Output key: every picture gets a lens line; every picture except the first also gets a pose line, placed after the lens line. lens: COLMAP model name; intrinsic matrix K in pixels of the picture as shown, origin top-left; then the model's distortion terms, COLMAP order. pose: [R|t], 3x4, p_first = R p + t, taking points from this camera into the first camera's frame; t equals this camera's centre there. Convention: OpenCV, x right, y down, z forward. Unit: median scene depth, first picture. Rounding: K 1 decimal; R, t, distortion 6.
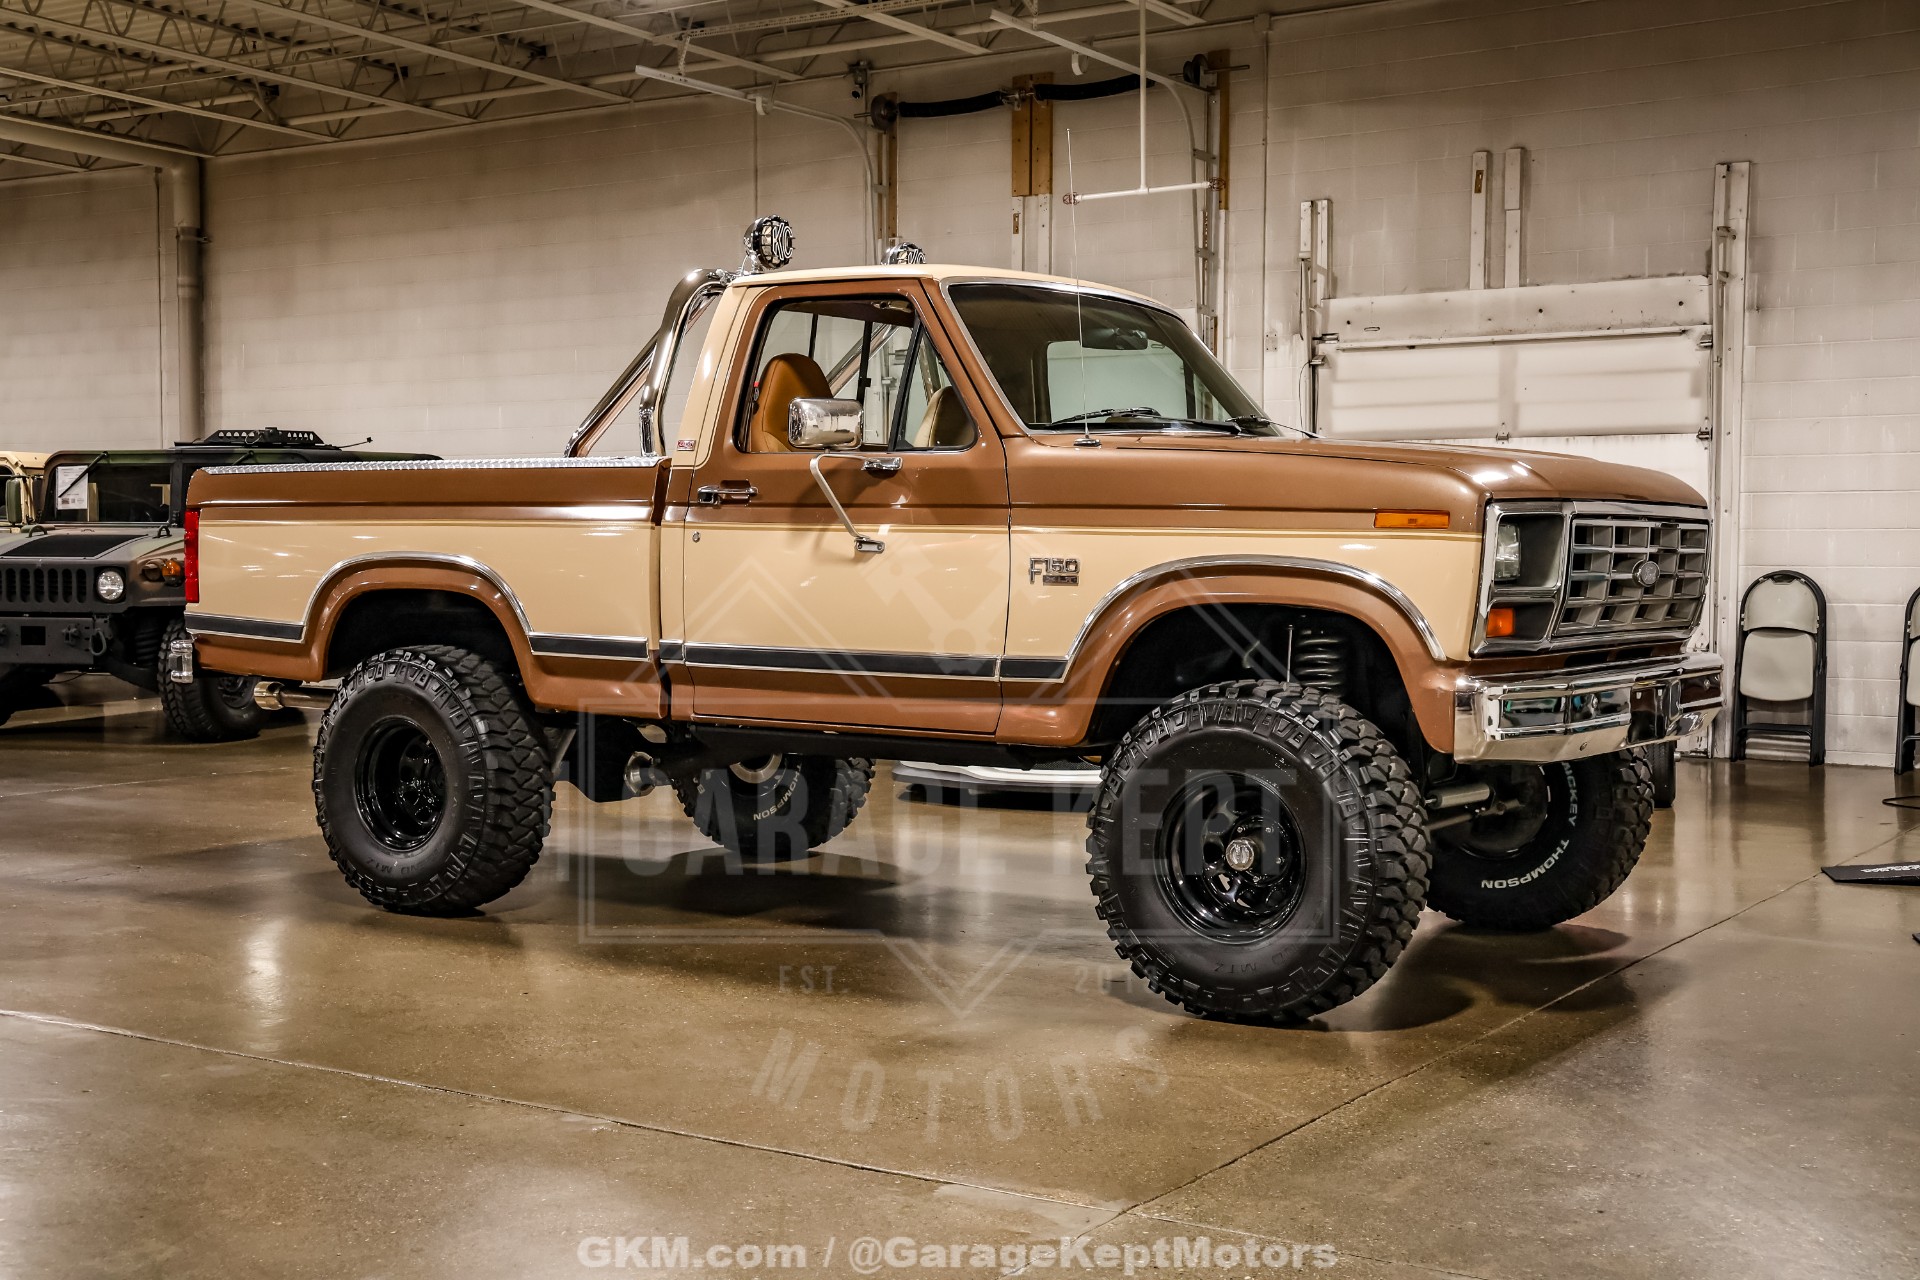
lens RADIAL K [[2298.8, 0, 960.0], [0, 2298.8, 640.0], [0, 0, 1]] dist [0.014283, 0.227645]
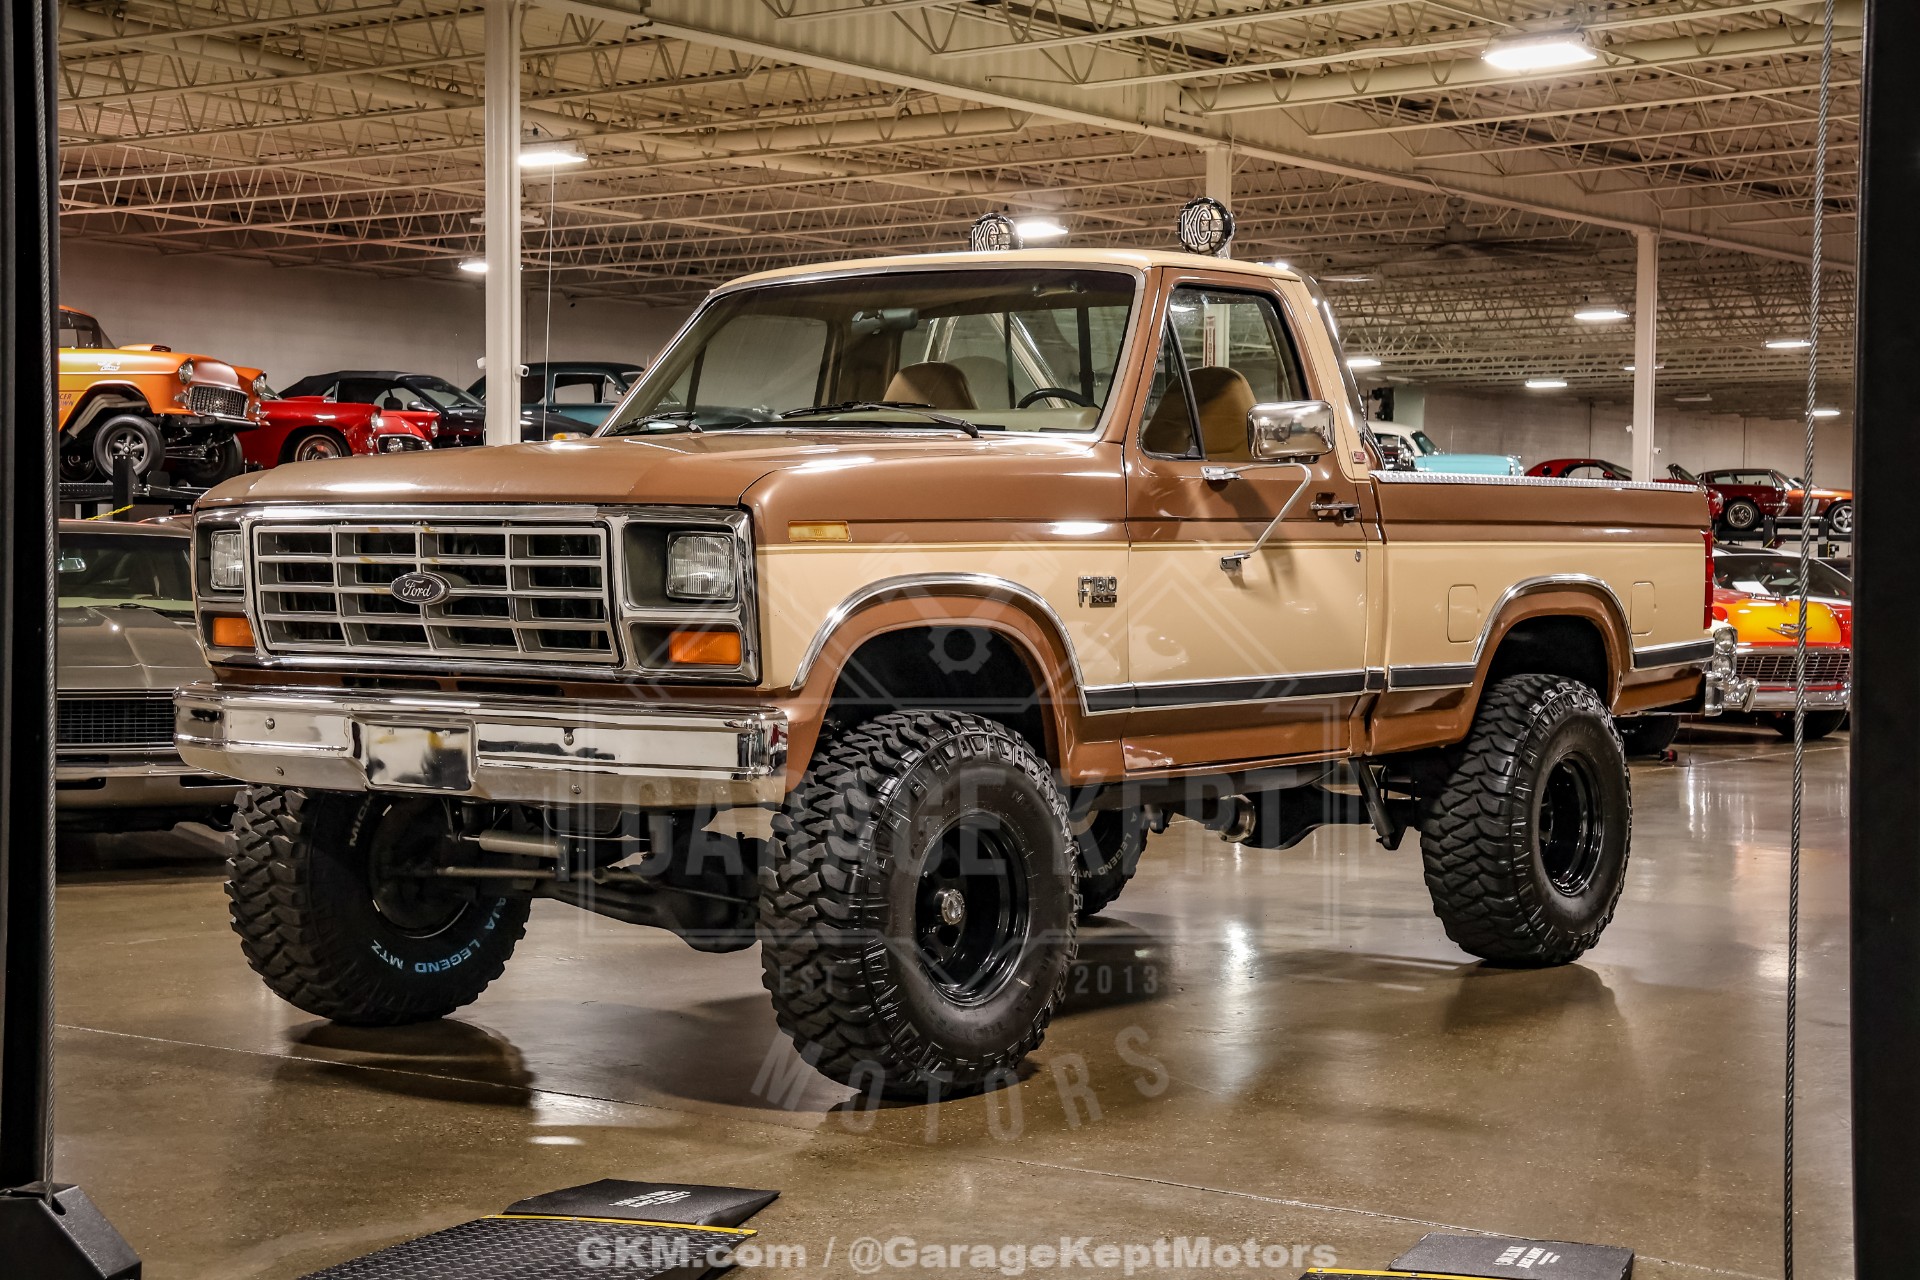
lens RADIAL K [[3093.0, 0, 960.0], [0, 3093.0, 640.0], [0, 0, 1]] dist [0.182719, 0.078248]
pose [[-0.053614, 0.037992, -0.997839, 1.085656], [-0.035049, 0.998589, 0.039903, -0.047693], [0.997946, 0.037112, -0.052207, 0.962611]]
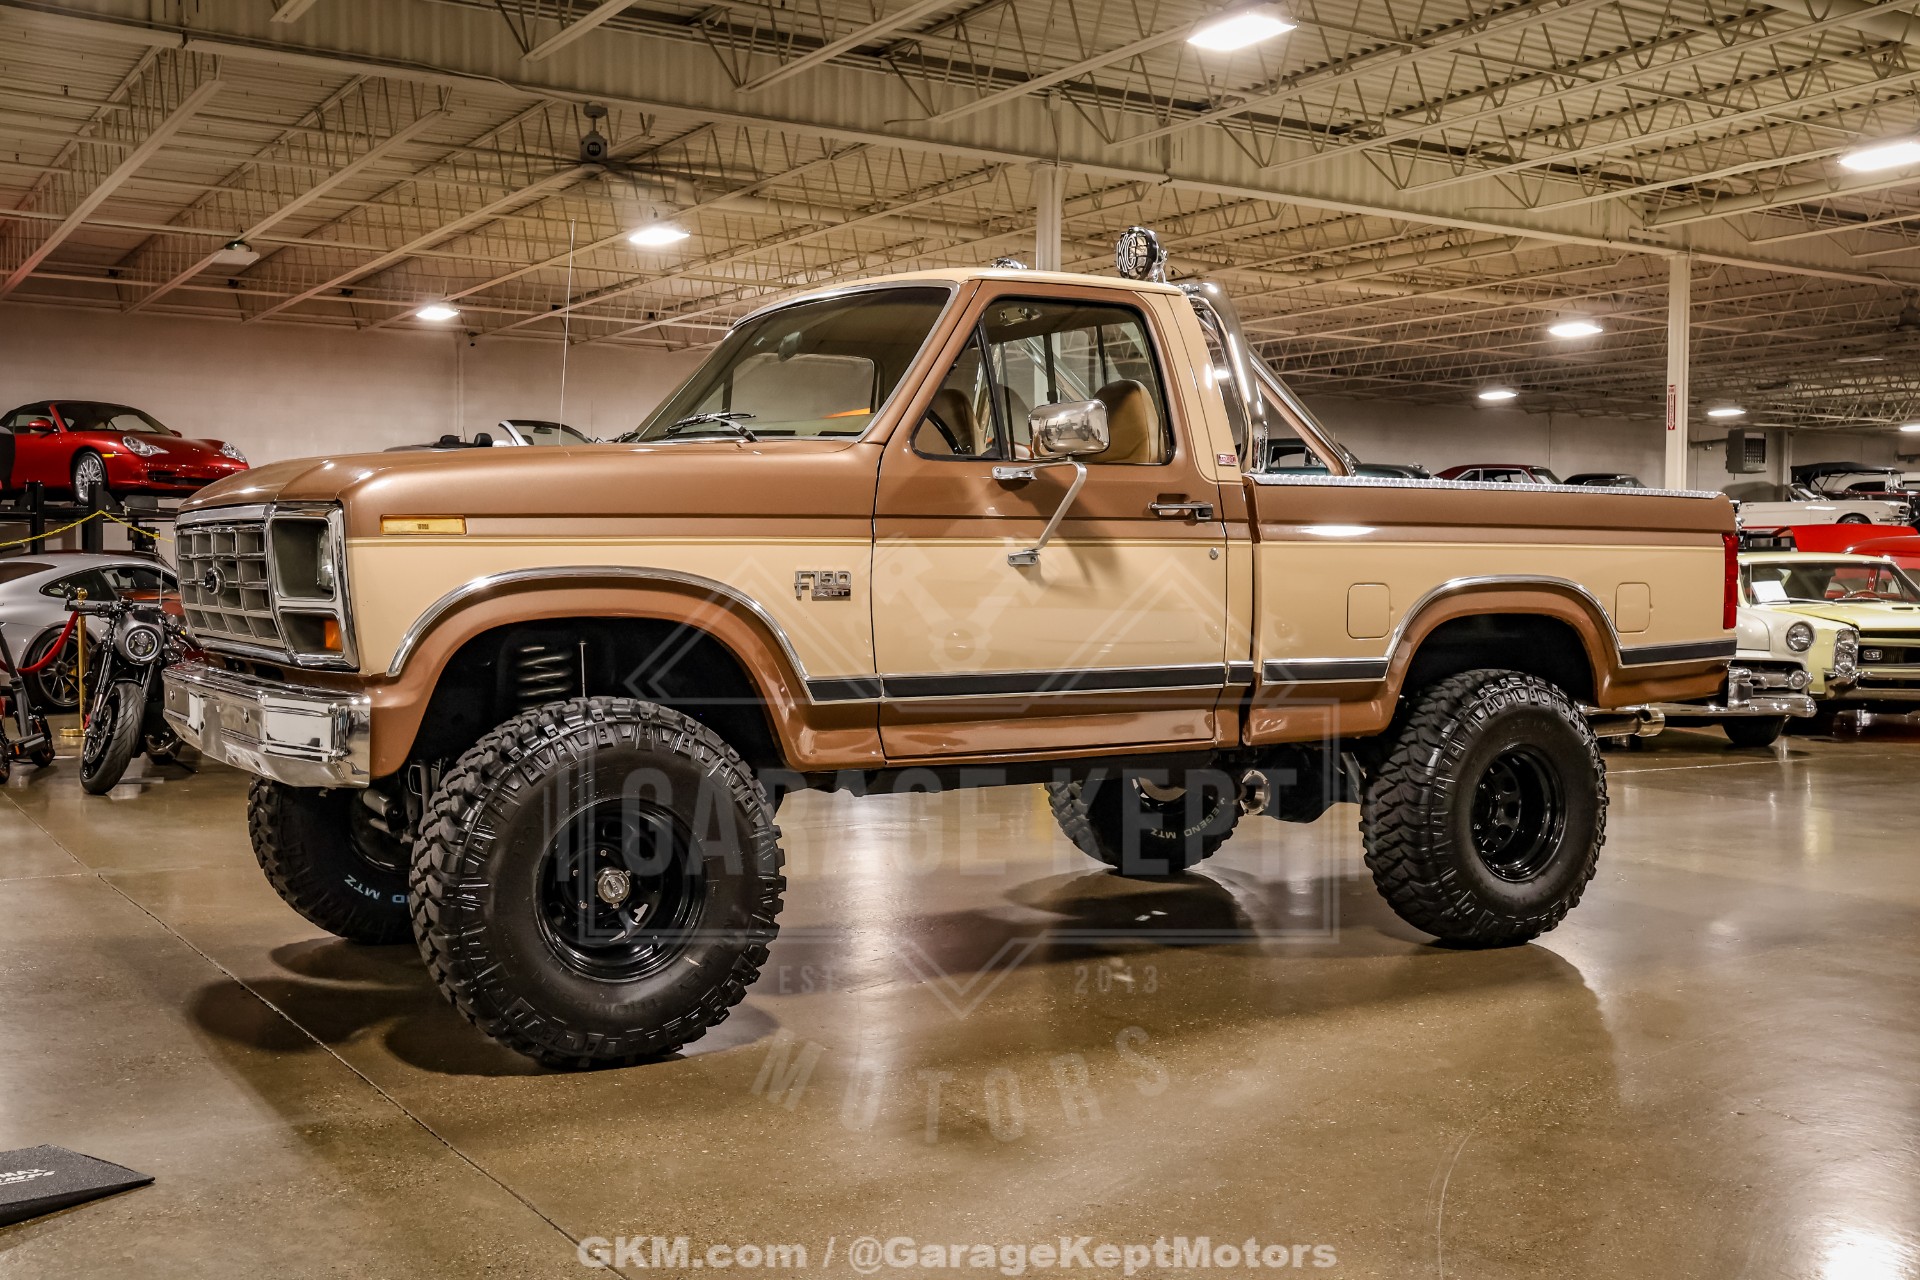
lens RADIAL K [[1983.7, 0, 960.0], [0, 1983.7, 640.0], [0, 0, 1]] dist [-0.073642, 0.241211]
pose [[-0.406897, 0.040990, -0.912554, 0.706881], [-0.028209, 0.997952, 0.057404, -0.046277], [0.913039, 0.049100, -0.404907, 1.240493]]
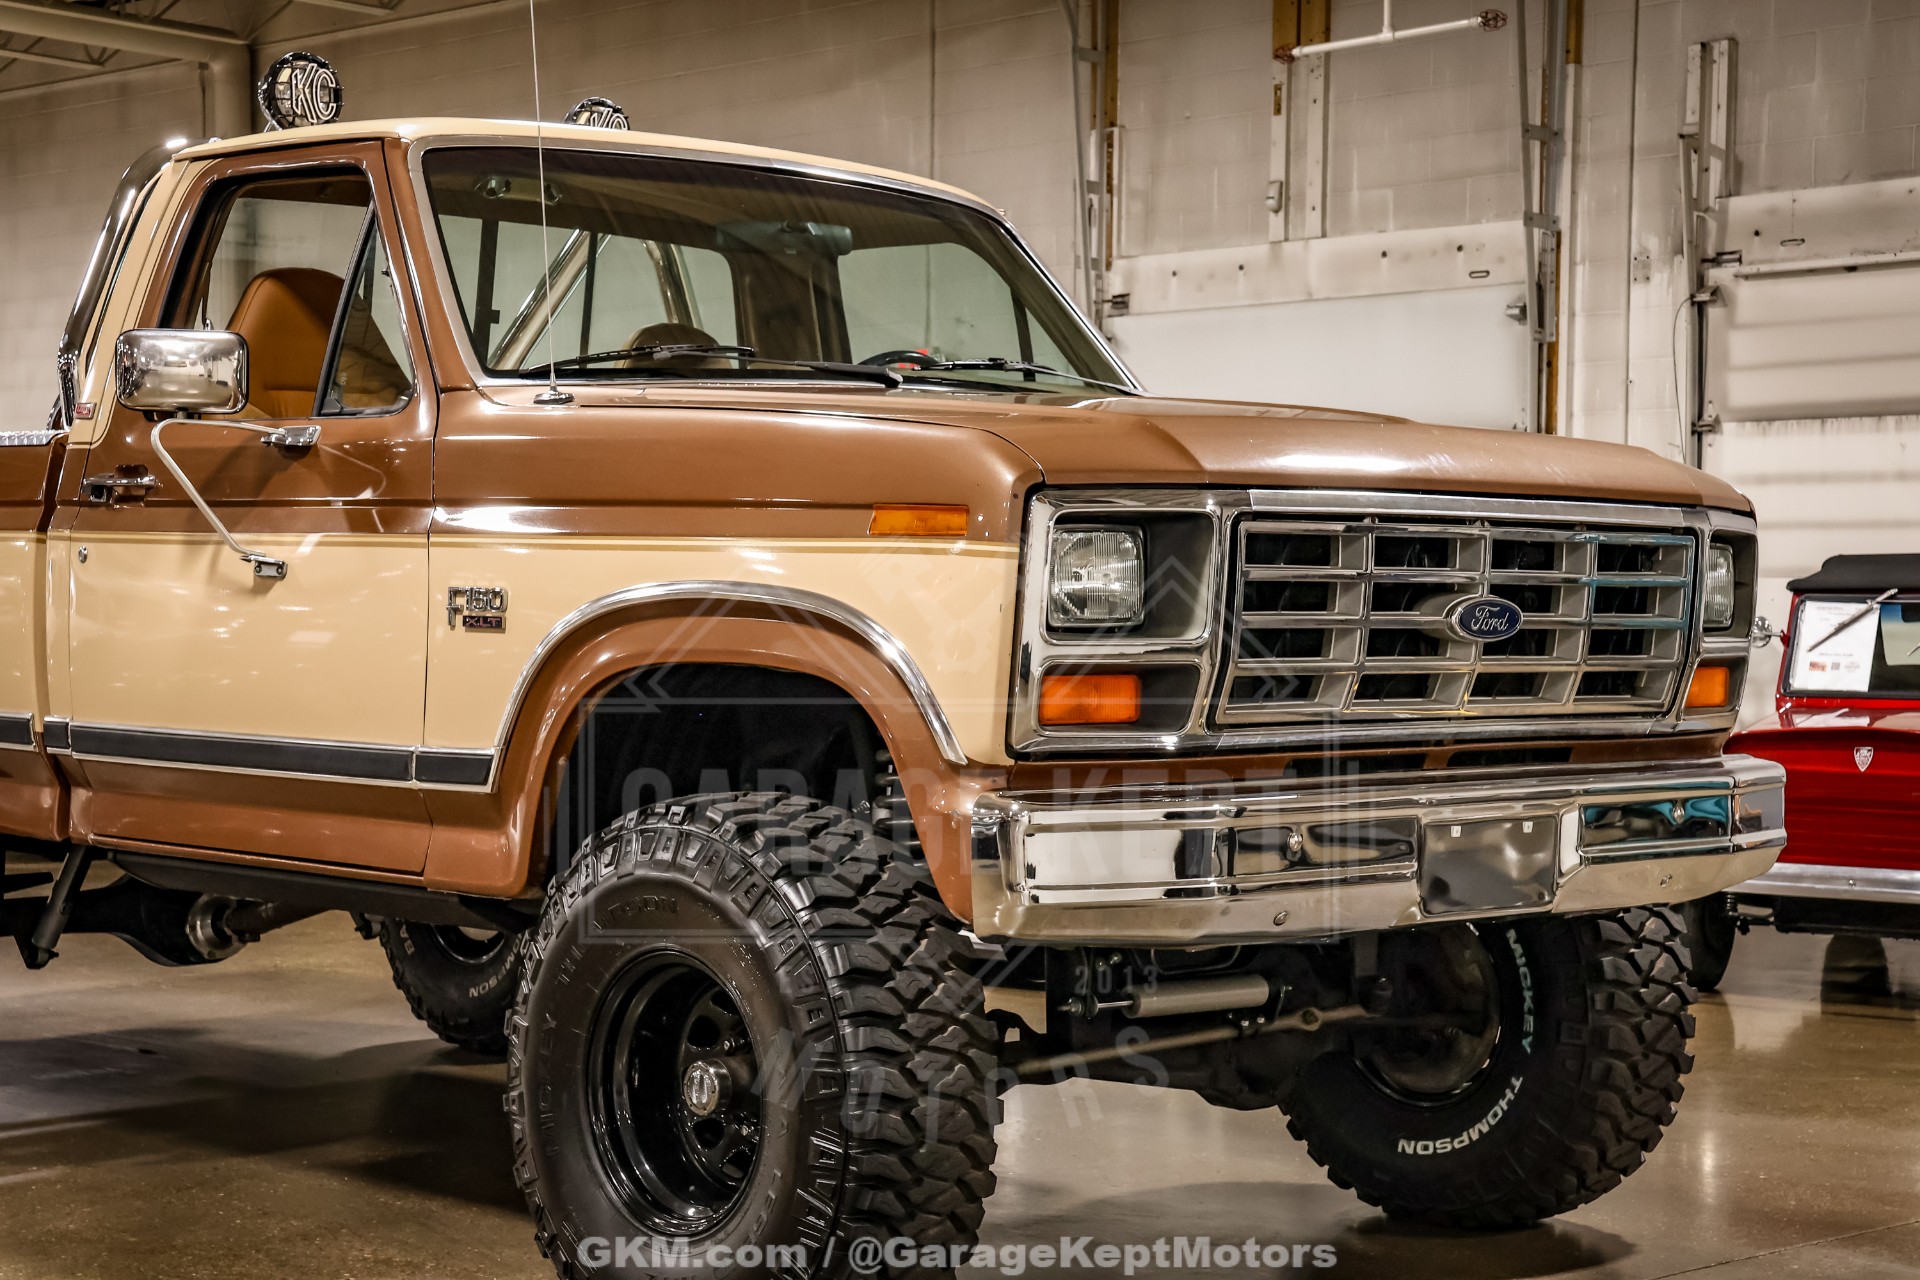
lens RADIAL K [[3221.3, 0, 960.0], [0, 3221.3, 640.0], [0, 0, 1]] dist [0.192742, 0.290256]
pose [[0.977864, 0.006608, -0.209139, 0.259561], [-0.012216, 0.999599, -0.025536, -0.000998], [0.208886, 0.027525, 0.977553, 0.141767]]
